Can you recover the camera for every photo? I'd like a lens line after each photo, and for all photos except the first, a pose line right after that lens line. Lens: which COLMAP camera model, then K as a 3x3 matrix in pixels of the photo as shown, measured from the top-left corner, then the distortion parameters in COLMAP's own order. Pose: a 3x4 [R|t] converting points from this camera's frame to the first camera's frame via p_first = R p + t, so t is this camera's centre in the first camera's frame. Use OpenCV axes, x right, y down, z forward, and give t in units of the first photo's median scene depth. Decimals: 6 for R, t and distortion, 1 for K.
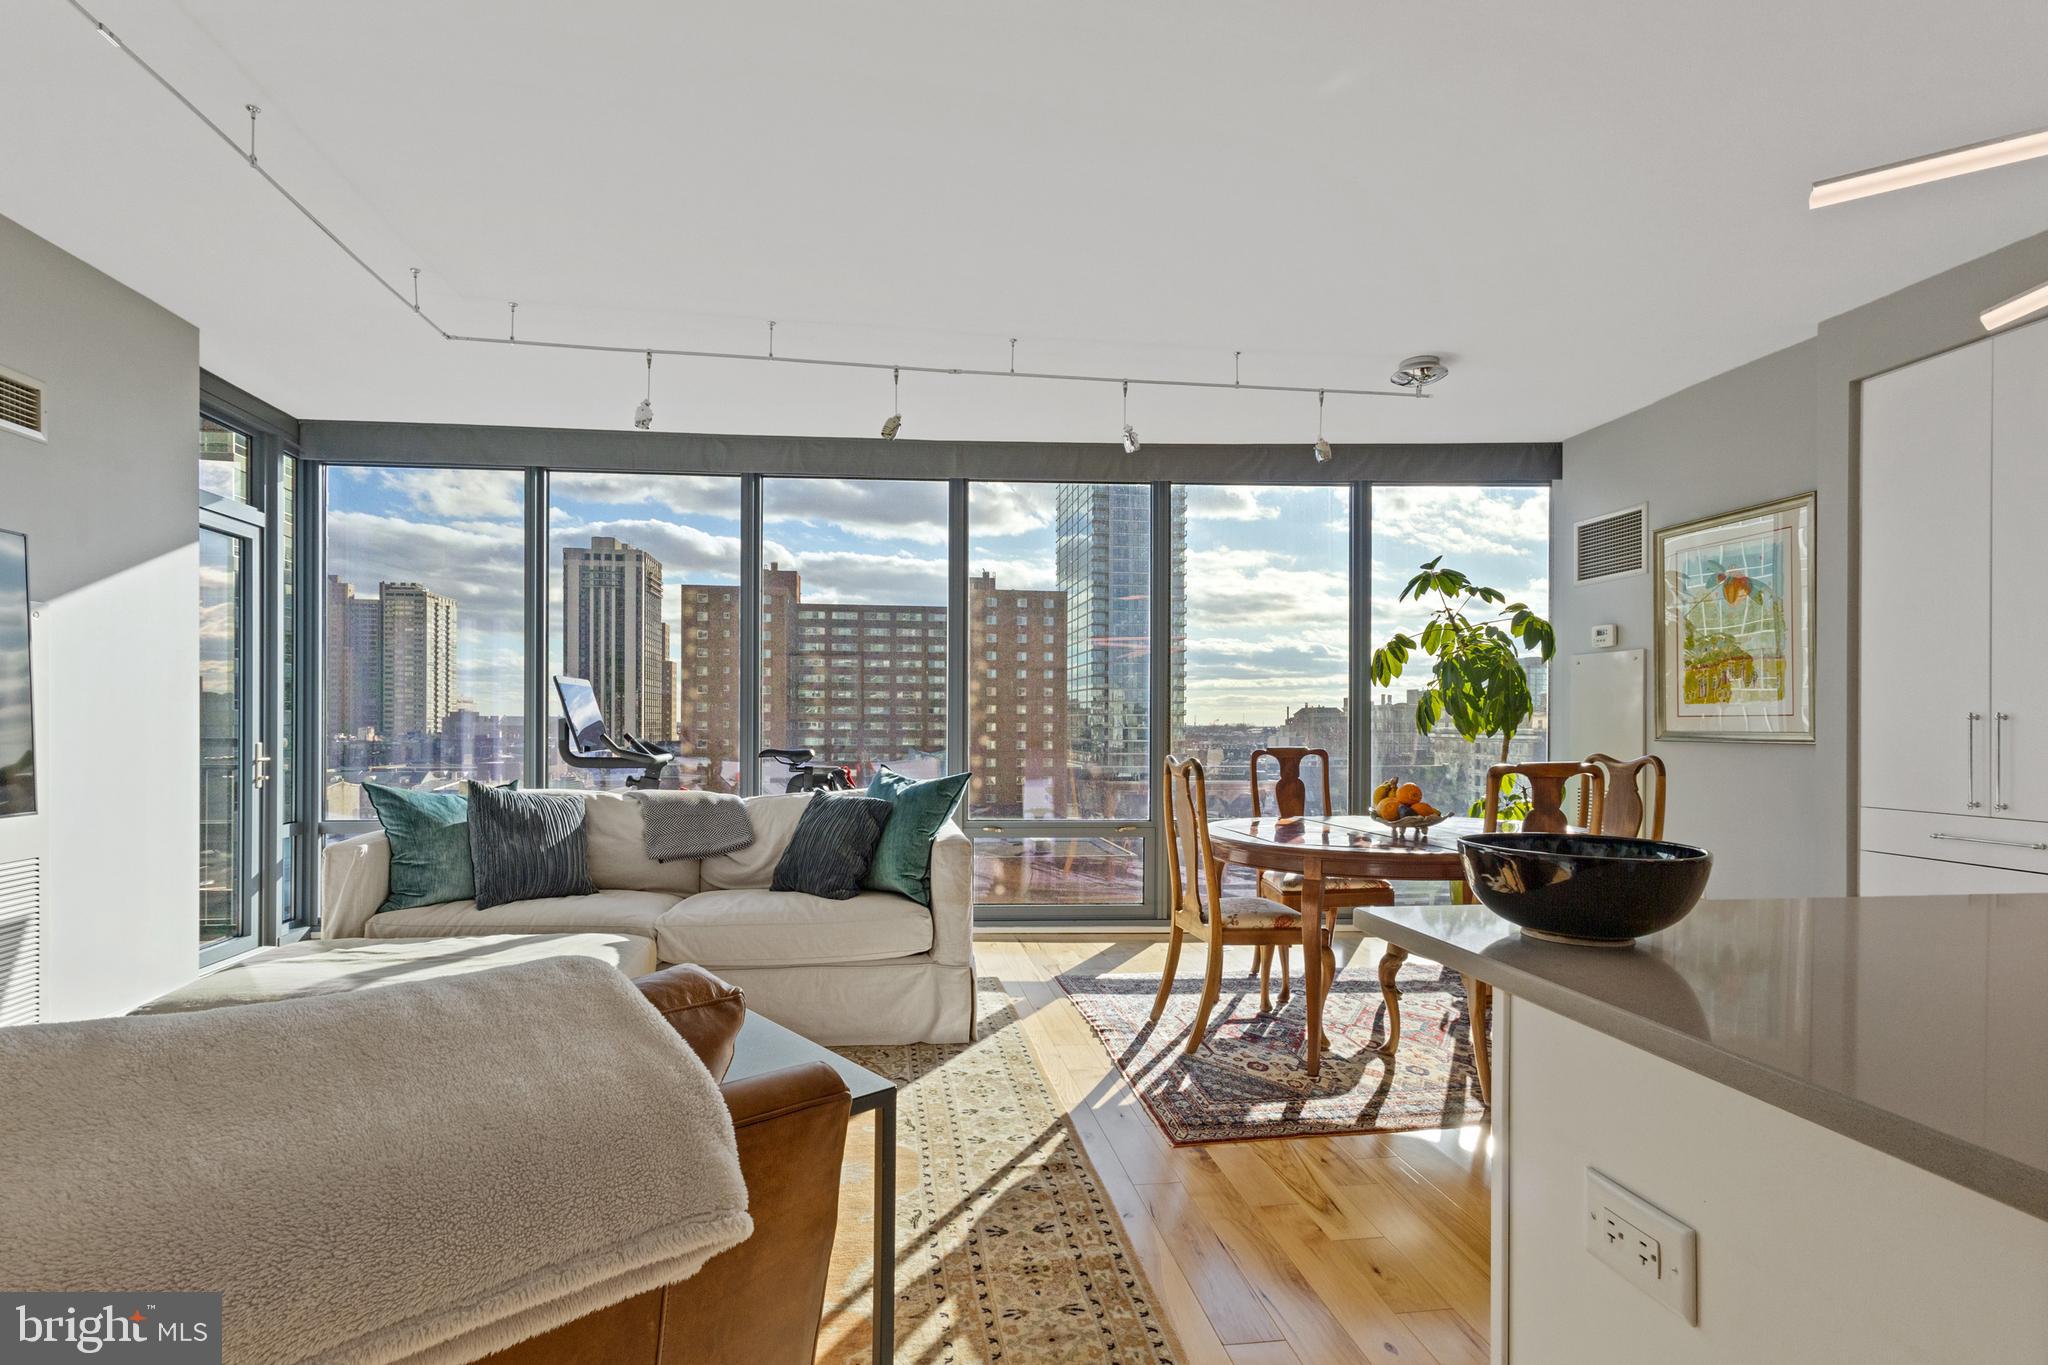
lens RADIAL K [[978.0, 0, 1019.6], [0, 978.0, 722.4], [0, 0, 1]] dist [0.001662, 0.000435]
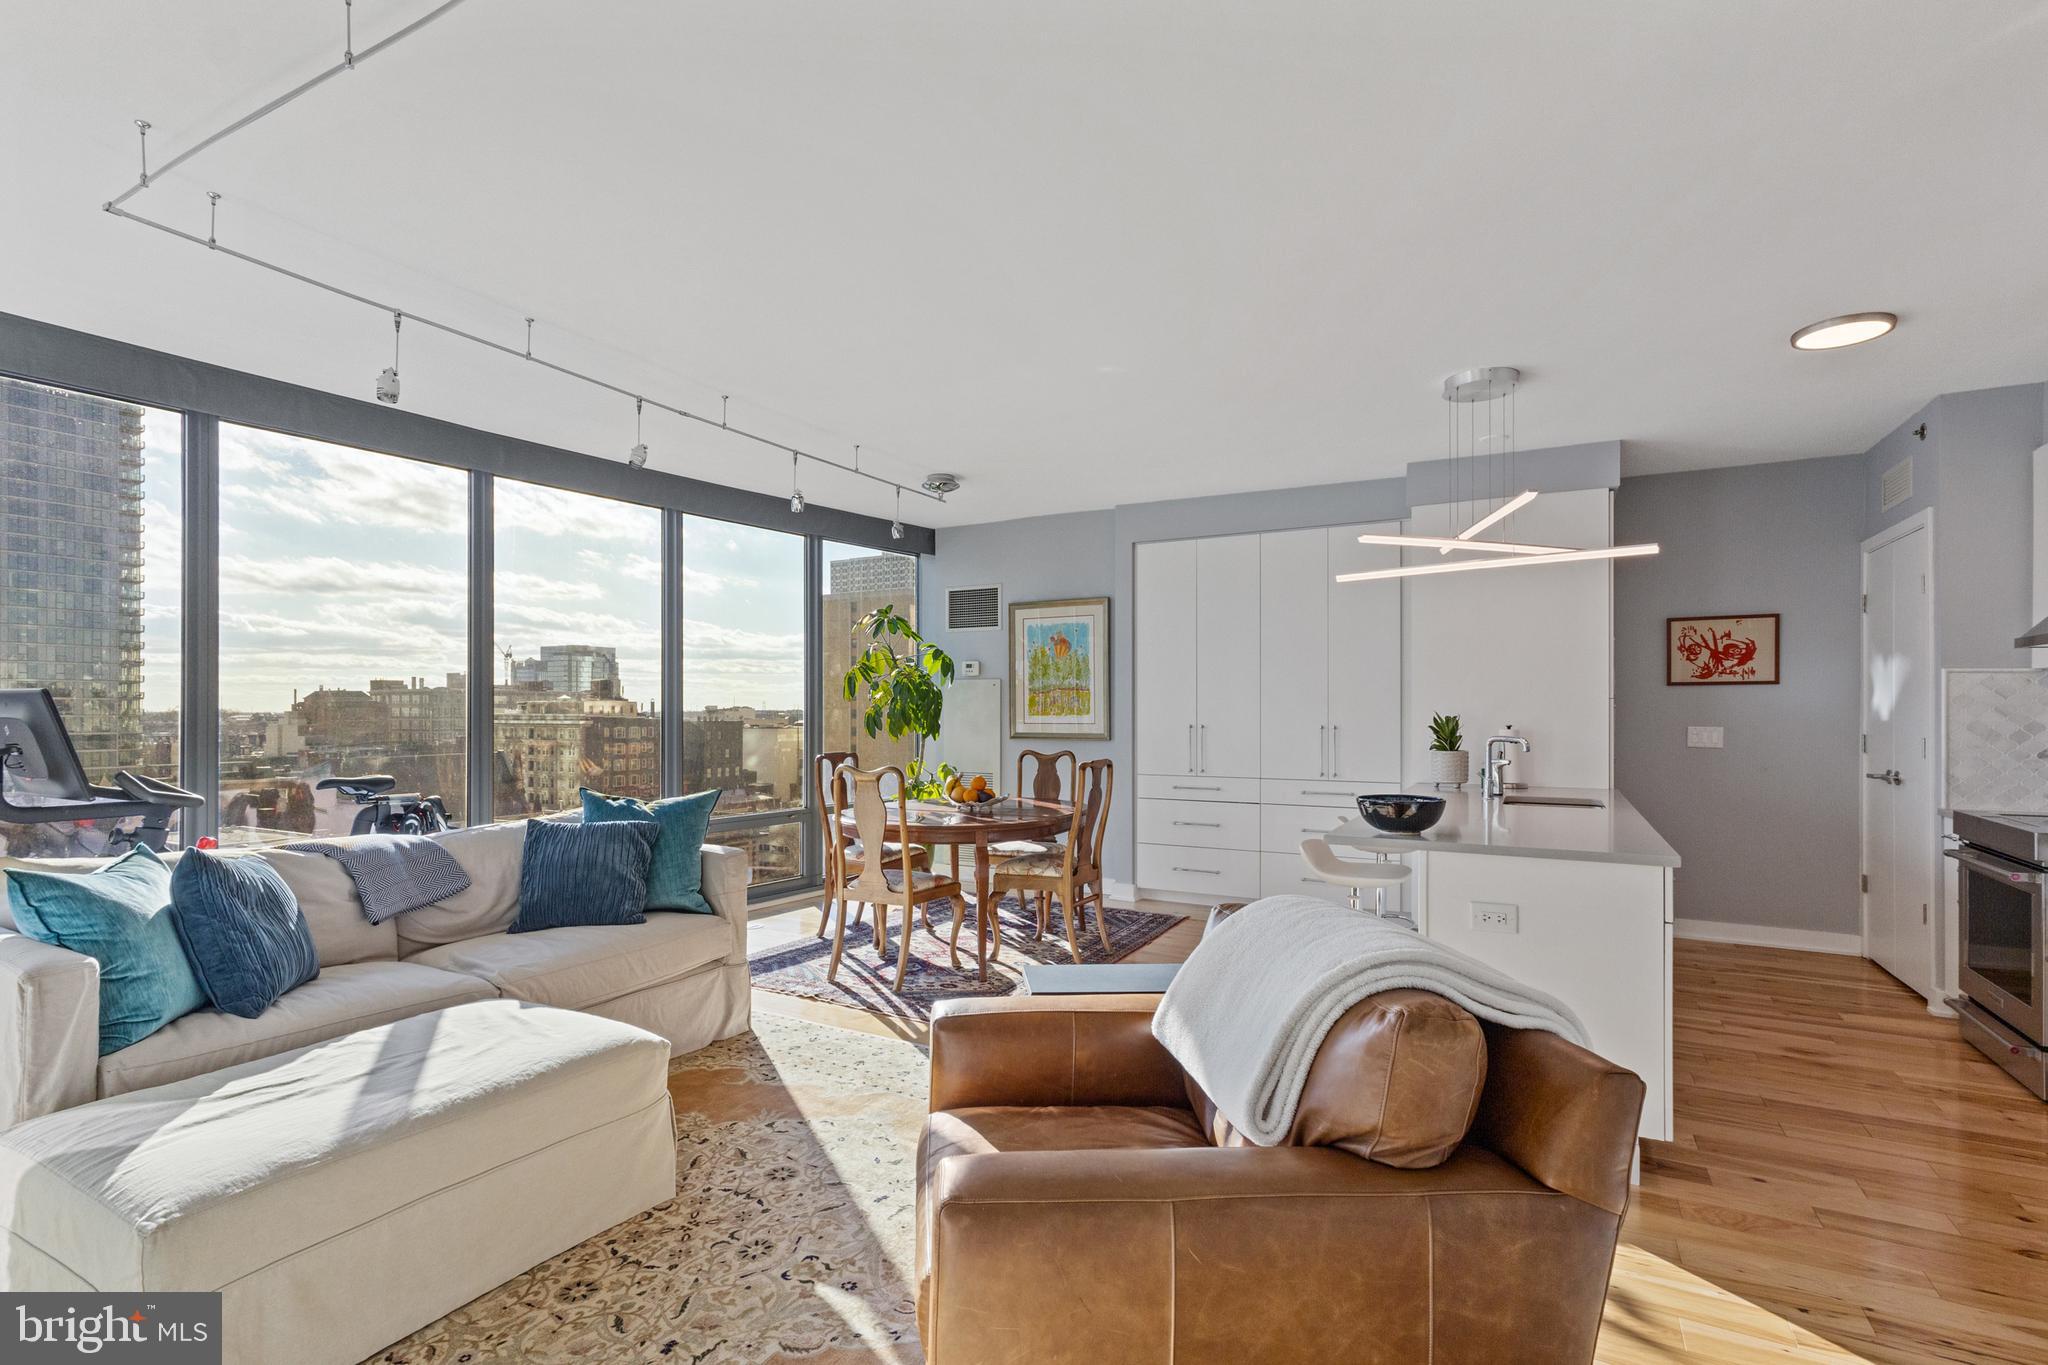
lens RADIAL K [[955.4, 0, 1023.2], [0, 955.4, 714.8], [0, 0, 1]] dist [-0.003369, -0.000299]
pose [[0.599780, -0.006285, 0.800140, -0.684271], [0.000192, 0.999970, 0.007711, -0.038831], [-0.800165, -0.004472, 0.599763, 0.089421]]
